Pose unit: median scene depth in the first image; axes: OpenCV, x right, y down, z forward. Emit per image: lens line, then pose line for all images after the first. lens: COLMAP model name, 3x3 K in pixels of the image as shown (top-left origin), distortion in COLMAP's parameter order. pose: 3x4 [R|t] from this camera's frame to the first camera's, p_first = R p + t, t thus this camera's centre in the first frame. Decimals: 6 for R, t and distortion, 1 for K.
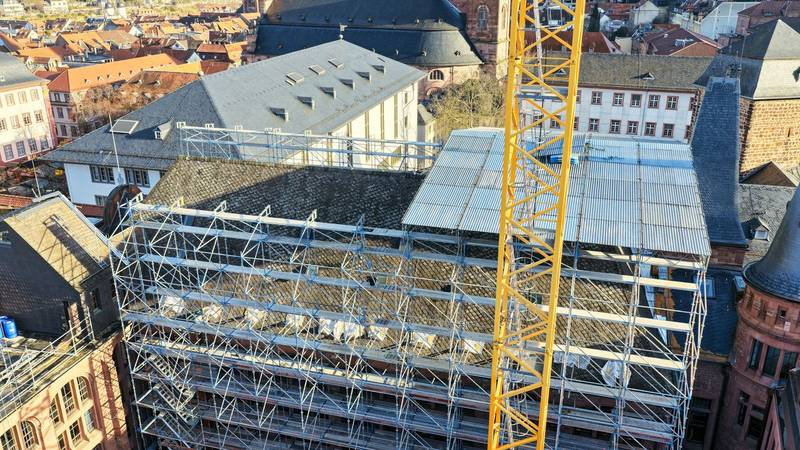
lens RADIAL K [[696.7, 0, 400.0], [0, 696.7, 225.0], [0, 0, 1]] dist [0.002232, 0.003251]
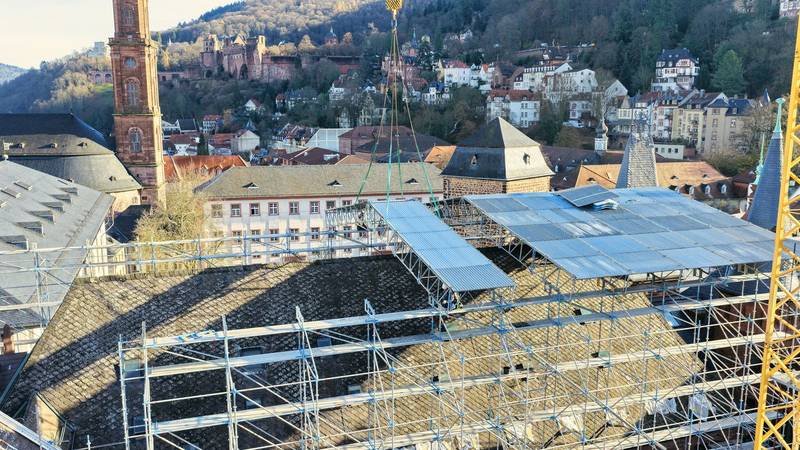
lens RADIAL K [[696.7, 0, 400.0], [0, 696.7, 225.0], [0, 0, 1]] dist [0.002232, 0.003251]
pose [[0.816856, -0.093628, 0.569193, -0.166981], [0.200605, 0.971258, -0.128127, 0.001051], [-0.540837, 0.218844, 0.812159, 0.105973]]
